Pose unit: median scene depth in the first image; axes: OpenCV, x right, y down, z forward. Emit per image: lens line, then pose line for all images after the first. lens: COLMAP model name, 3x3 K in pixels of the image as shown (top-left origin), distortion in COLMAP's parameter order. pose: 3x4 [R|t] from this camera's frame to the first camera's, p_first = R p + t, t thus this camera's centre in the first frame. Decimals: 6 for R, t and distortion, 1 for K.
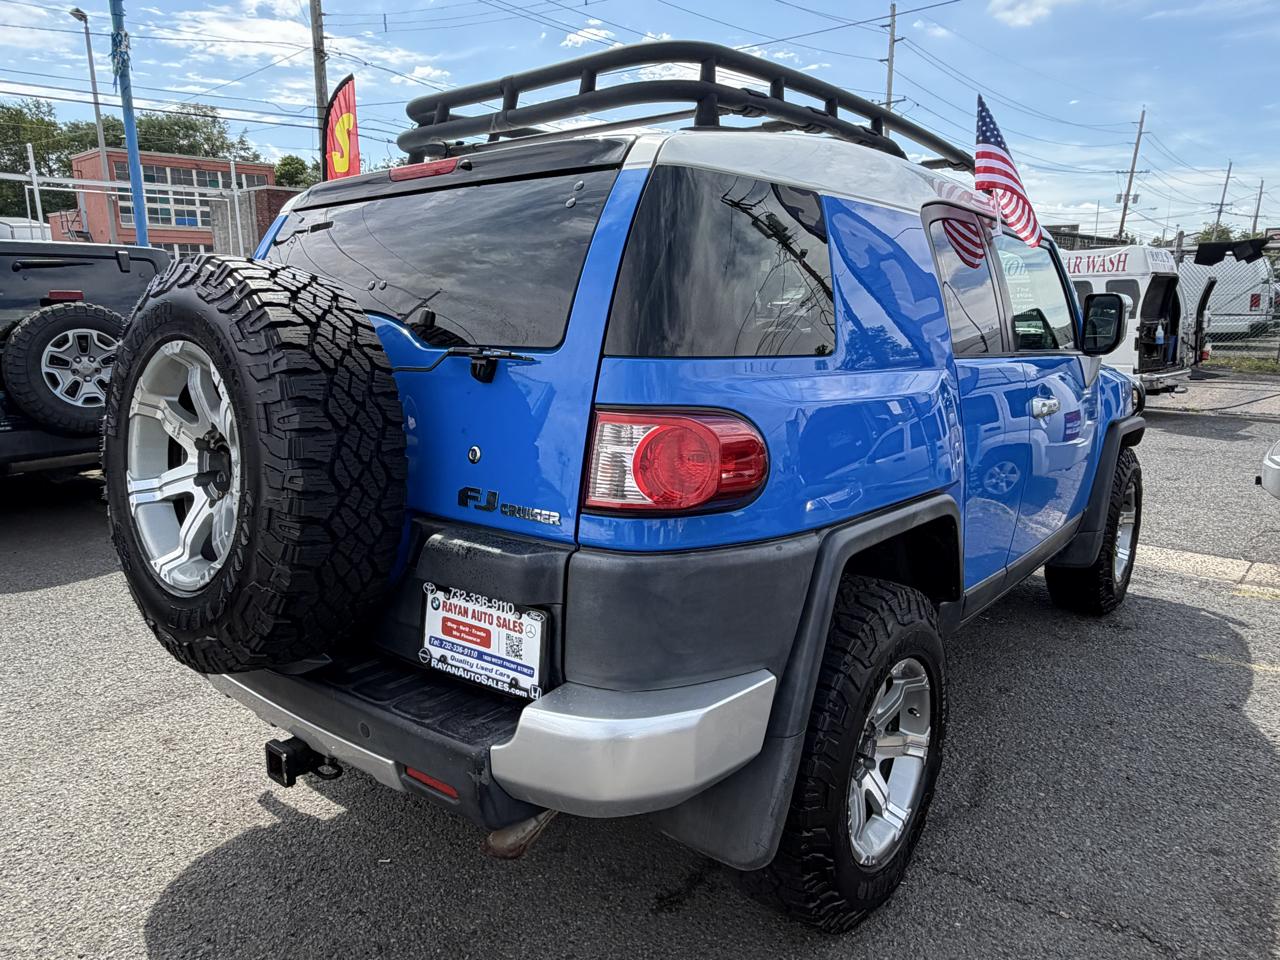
lens RADIAL K [[919.6, 0, 640.0], [0, 919.6, 480.0], [0, 0, 1]] dist [0.007208, -0.000096]
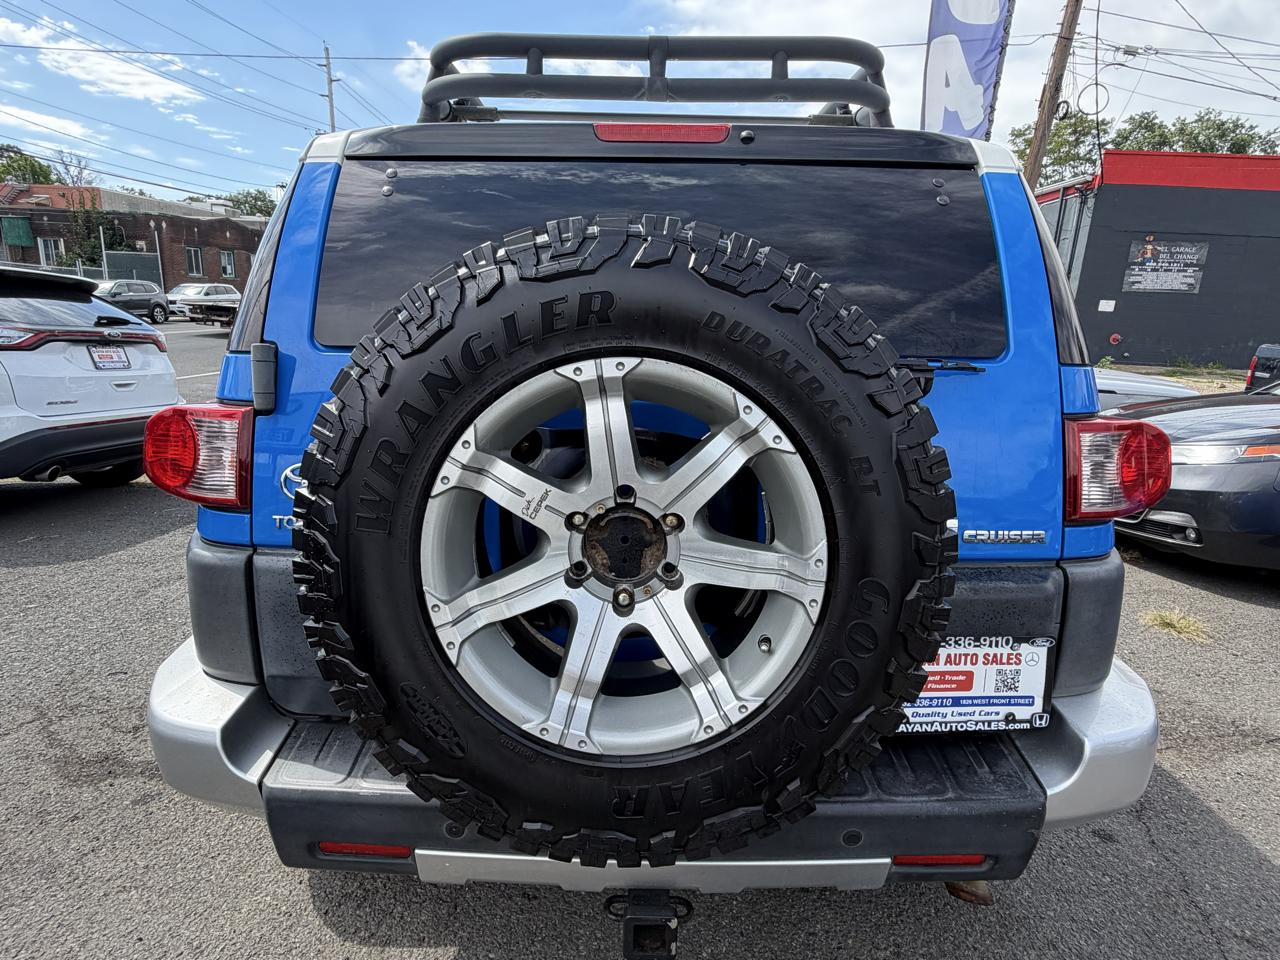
lens RADIAL K [[717.2, 0, 640.0], [0, 717.2, 480.0], [0, 0, 1]] dist [0.002114, 0.000256]
pose [[0.762279, -0.129086, 0.634245, -0.746625], [0.101021, 0.991630, 0.080409, -0.101424], [-0.639316, 0.002778, 0.768939, 0.592321]]
